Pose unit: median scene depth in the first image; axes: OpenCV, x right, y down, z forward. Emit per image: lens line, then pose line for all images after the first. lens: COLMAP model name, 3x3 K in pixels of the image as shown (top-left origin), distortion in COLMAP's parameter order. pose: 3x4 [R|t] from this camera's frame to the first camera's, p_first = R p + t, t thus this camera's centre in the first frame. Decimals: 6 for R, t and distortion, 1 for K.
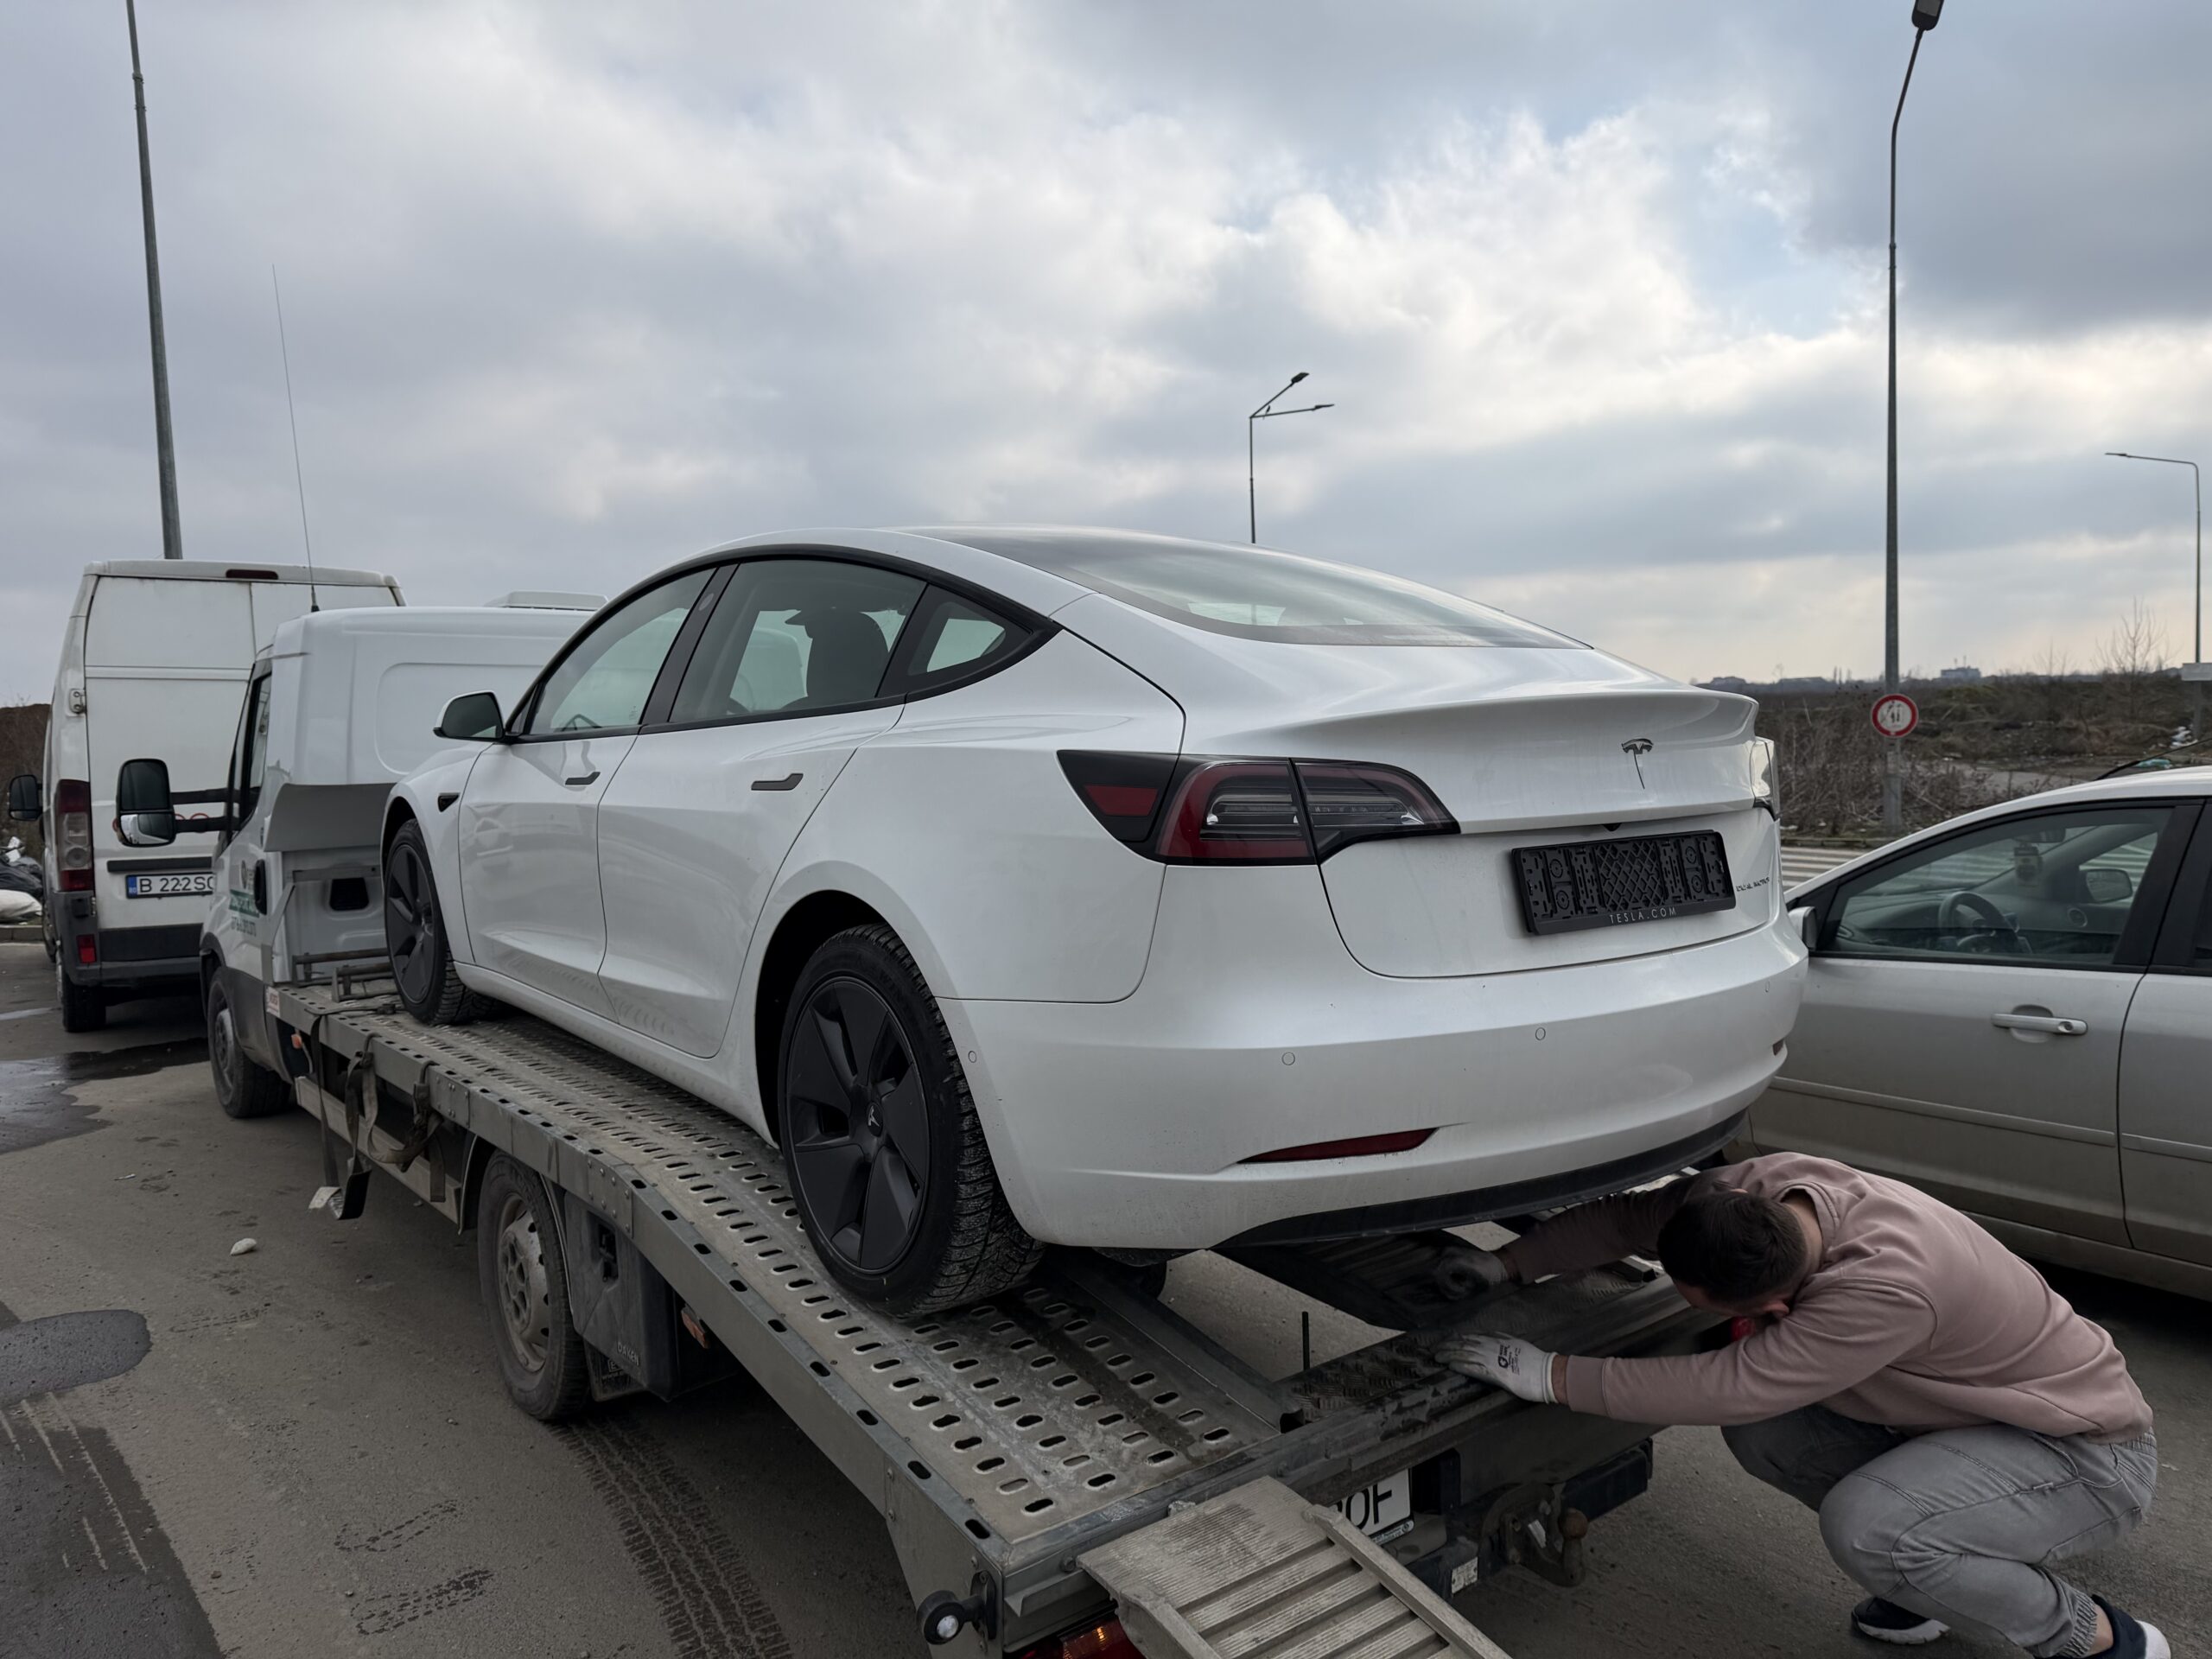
lens RADIAL K [[1560.2, 0, 1106.0], [0, 1560.2, 829.5], [0, 0, 1]] dist [0.003715, -0.004725]
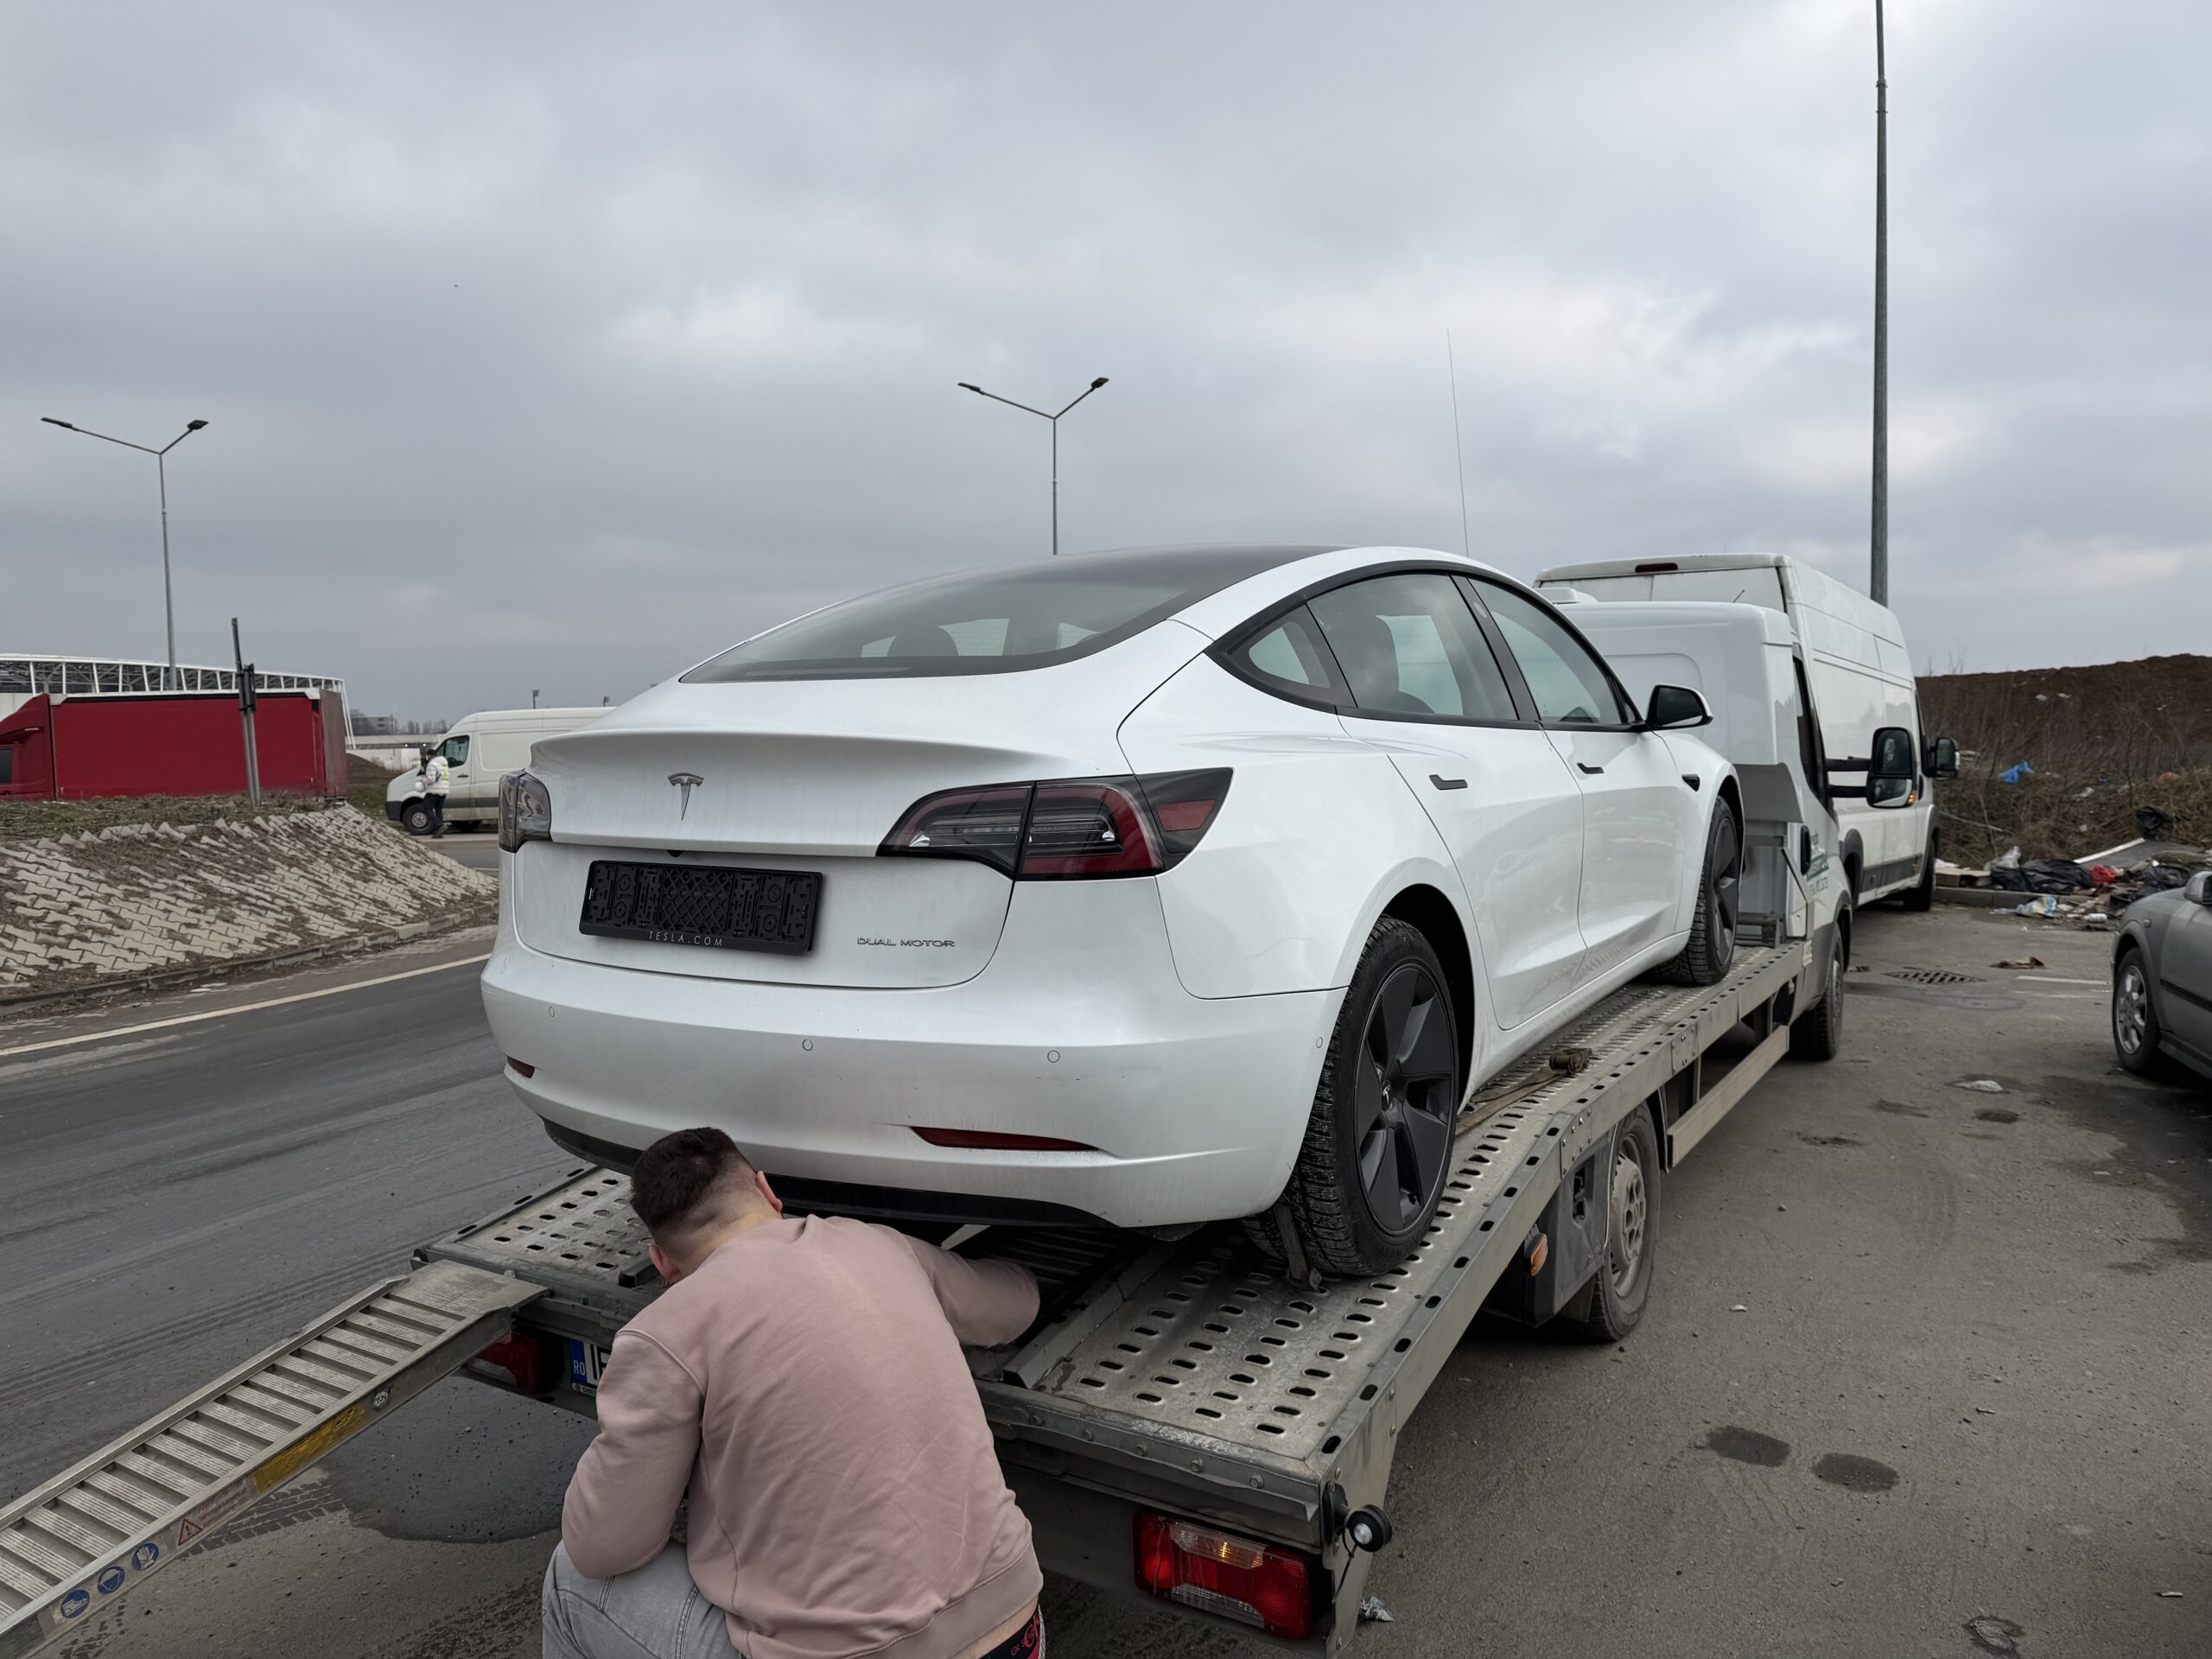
lens RADIAL K [[1560.2, 0, 1106.0], [0, 1560.2, 829.5], [0, 0, 1]] dist [0.003715, -0.004725]
pose [[0.346349, 0.079475, -0.934733, 1.431549], [-0.052268, 0.996492, 0.065360, -0.104081], [0.936648, 0.026219, 0.349288, 0.893453]]
